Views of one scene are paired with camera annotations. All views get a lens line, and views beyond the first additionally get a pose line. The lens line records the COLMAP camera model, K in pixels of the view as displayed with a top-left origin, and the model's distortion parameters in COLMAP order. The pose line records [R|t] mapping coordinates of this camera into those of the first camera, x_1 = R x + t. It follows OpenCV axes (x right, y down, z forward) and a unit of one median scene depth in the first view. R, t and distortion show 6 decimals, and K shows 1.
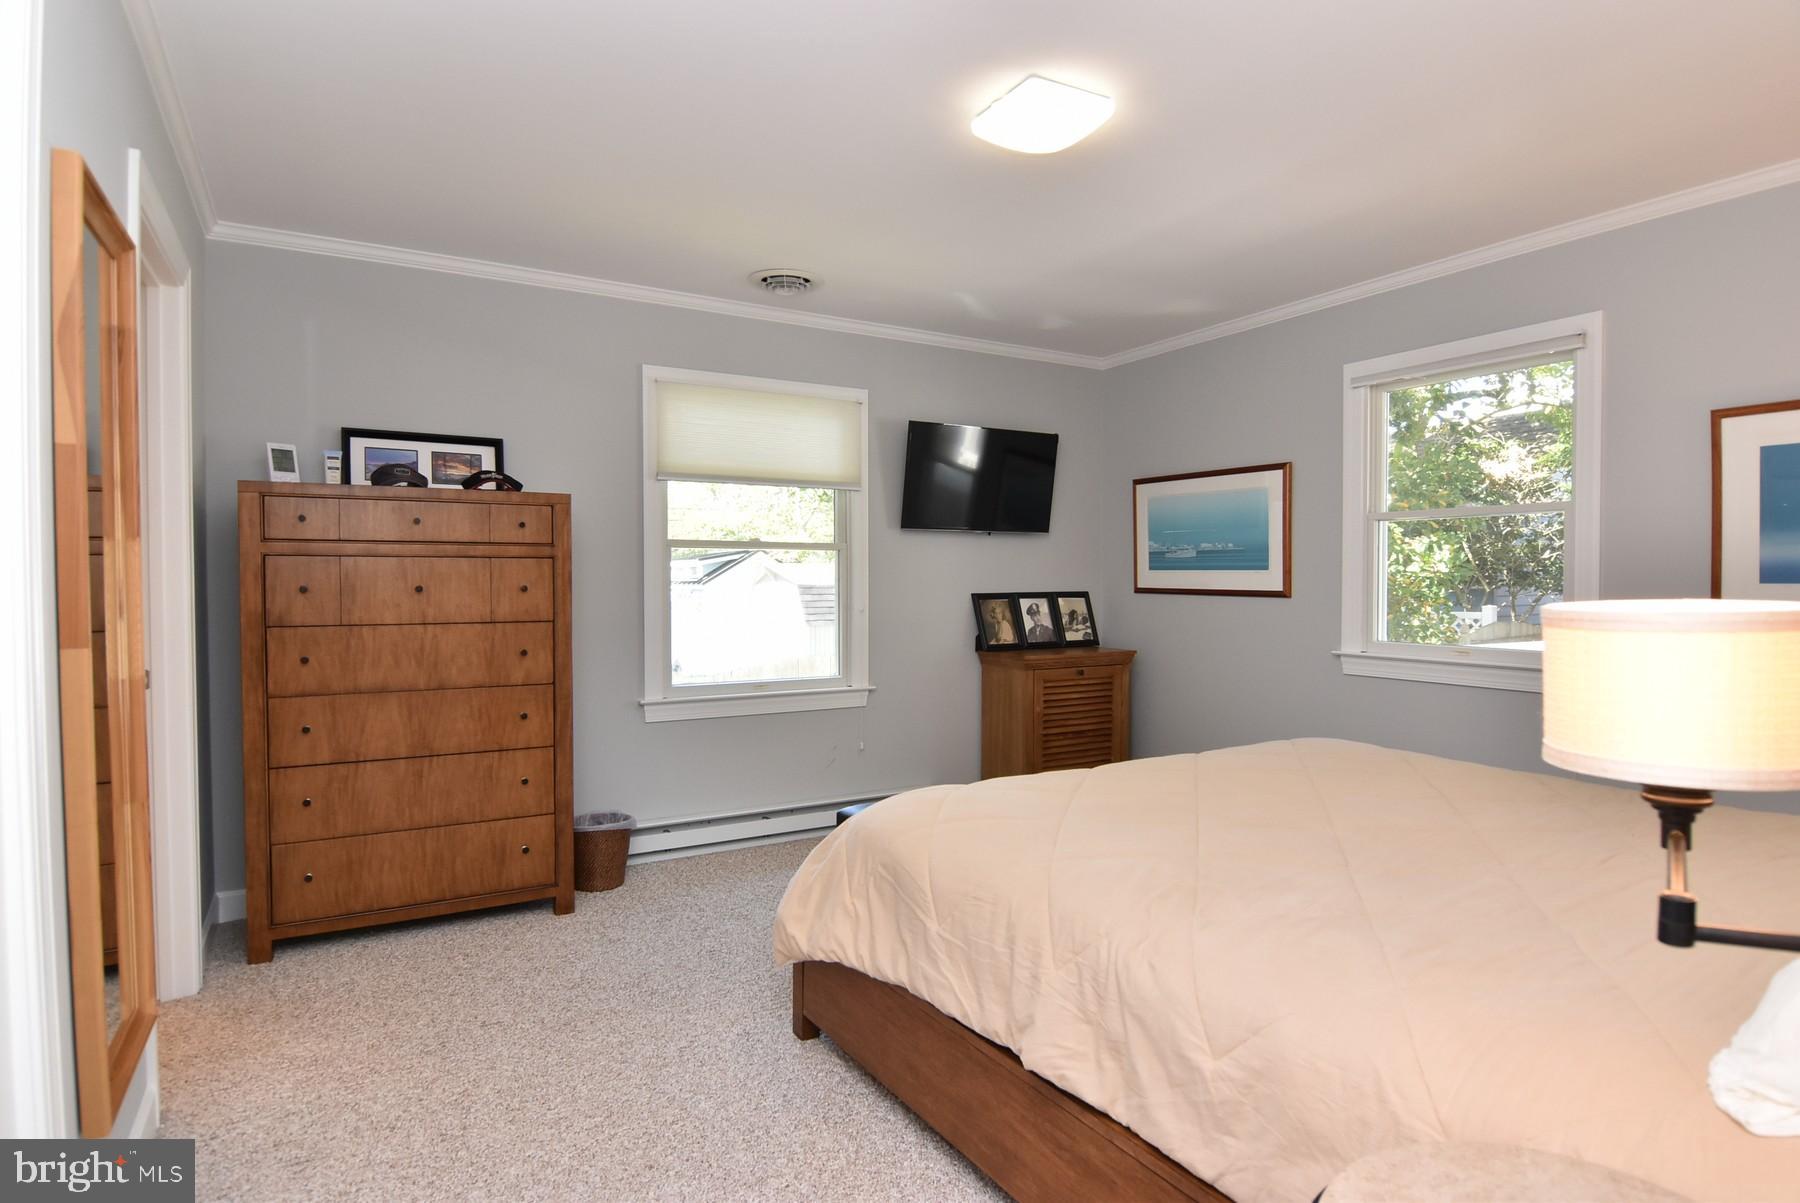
lens RADIAL K [[959.1, 0, 904.1], [0, 959.1, 603.5], [0, 0, 1]] dist [0.006301, -0.021879]
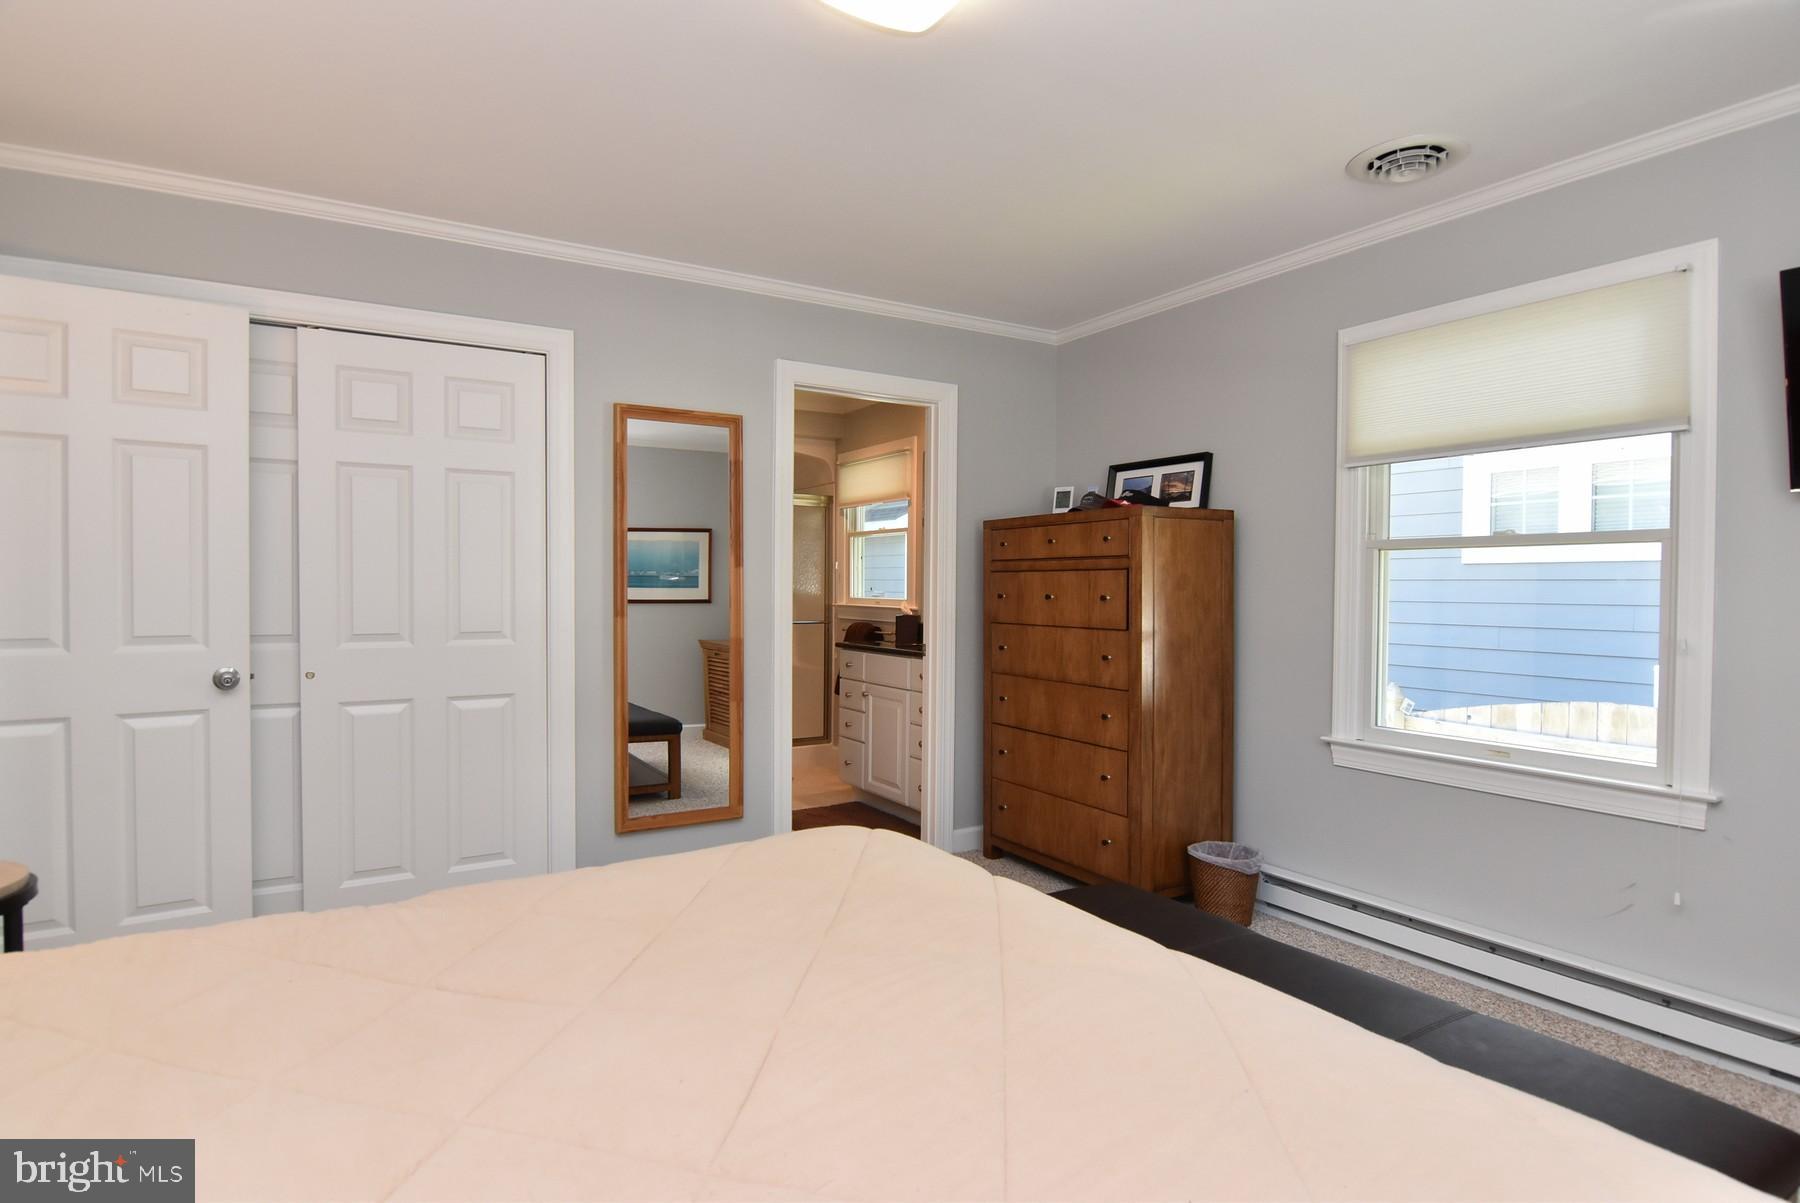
lens RADIAL K [[959.1, 0, 904.1], [0, 959.1, 603.5], [0, 0, 1]] dist [0.006301, -0.021879]
pose [[0.014127, 0.017815, -0.999741, 0.671857], [-0.028371, 0.999446, 0.017409, -0.022172], [0.999498, 0.028118, 0.014625, 0.756727]]
